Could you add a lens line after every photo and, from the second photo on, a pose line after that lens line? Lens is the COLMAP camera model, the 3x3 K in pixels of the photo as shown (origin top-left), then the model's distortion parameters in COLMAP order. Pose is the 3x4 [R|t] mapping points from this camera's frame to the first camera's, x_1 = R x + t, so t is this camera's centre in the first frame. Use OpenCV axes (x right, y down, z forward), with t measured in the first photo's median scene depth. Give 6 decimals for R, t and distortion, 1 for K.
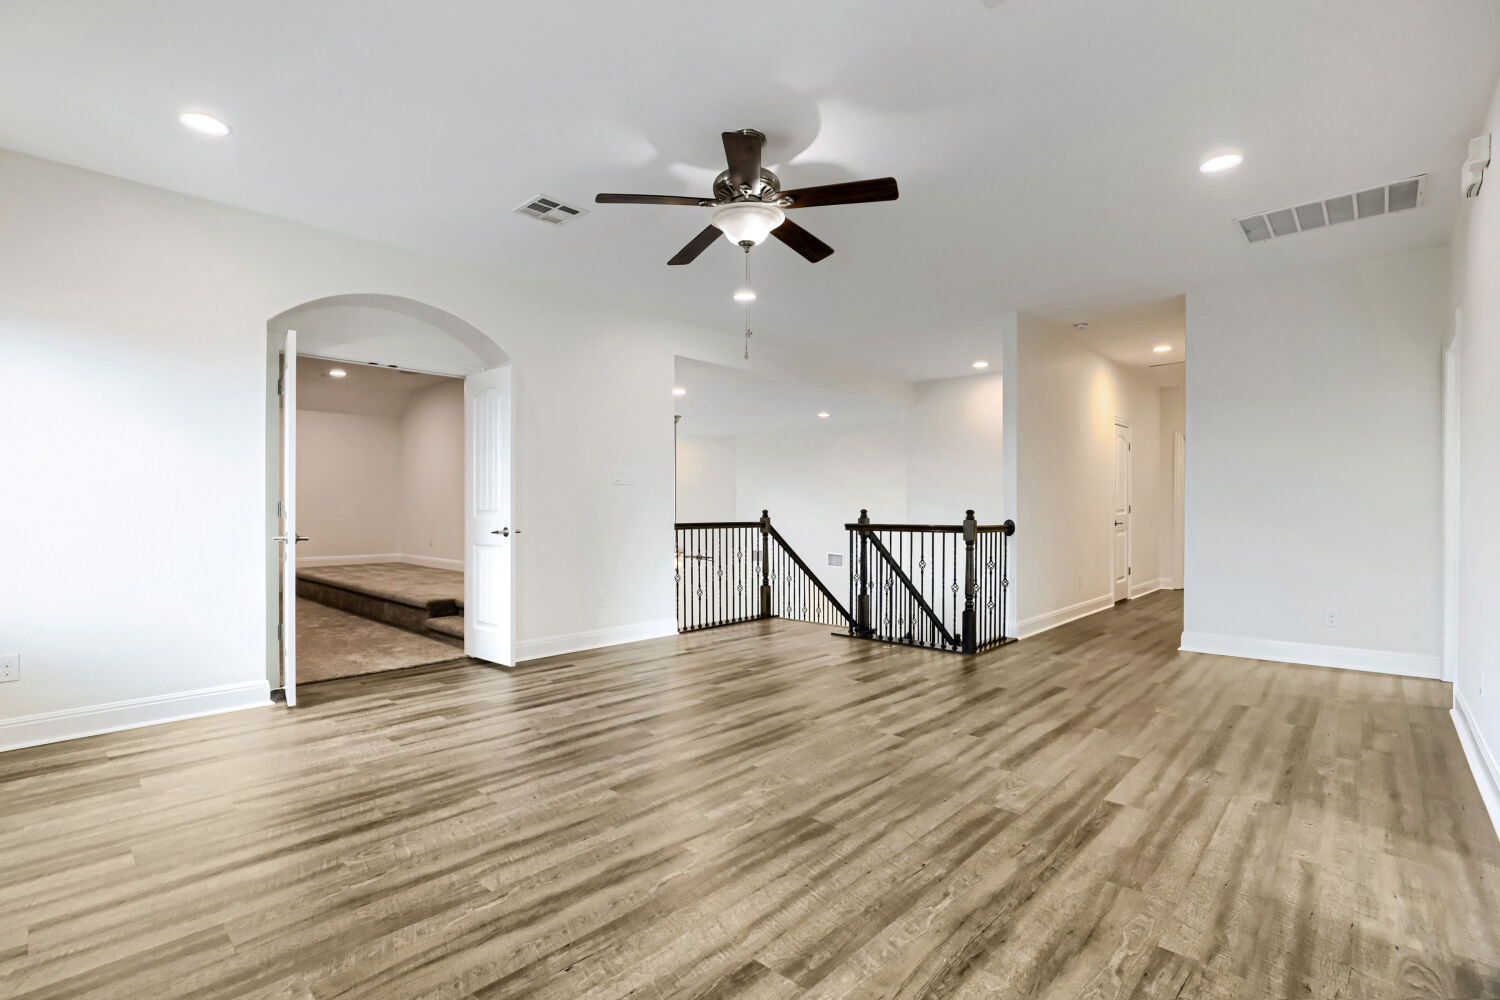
lens RADIAL K [[618.2, 0, 747.3], [0, 618.2, 506.3], [0, 0, 1]] dist [-0.001563, -0.000103]
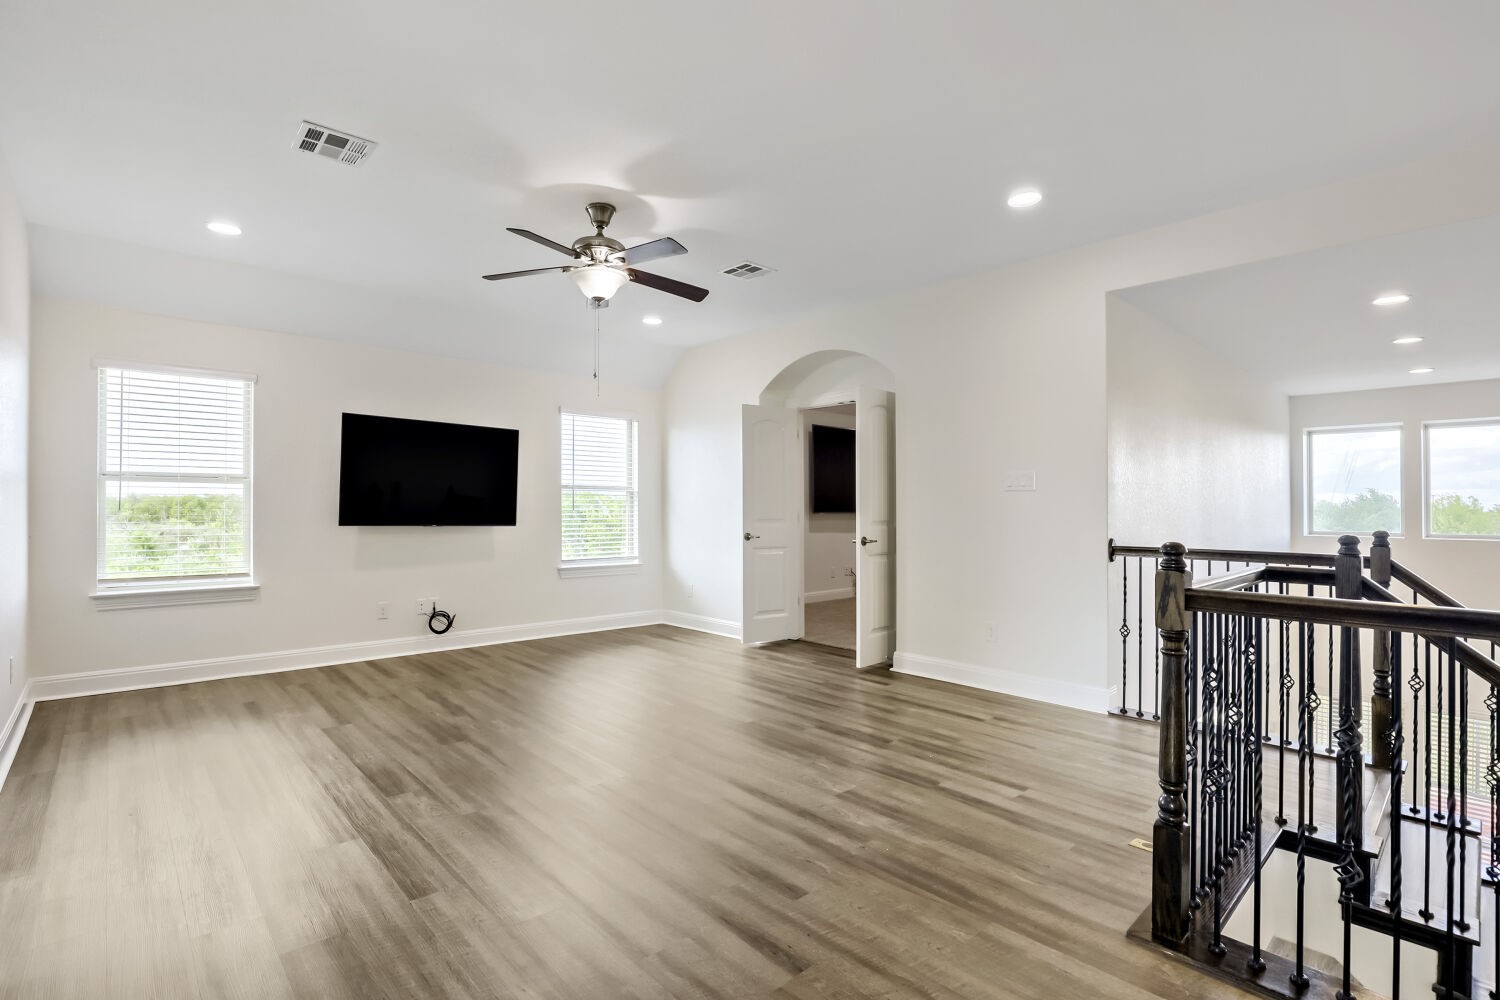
lens RADIAL K [[704.3, 0, 741.2], [0, 704.3, 510.3], [0, 0, 1]] dist [-0.021020, -0.000504]
pose [[-0.030155, 0.002771, -0.999541, 1.323073], [0.004696, 0.999986, 0.002630, -0.027610], [0.999534, -0.004615, -0.030167, 1.308869]]
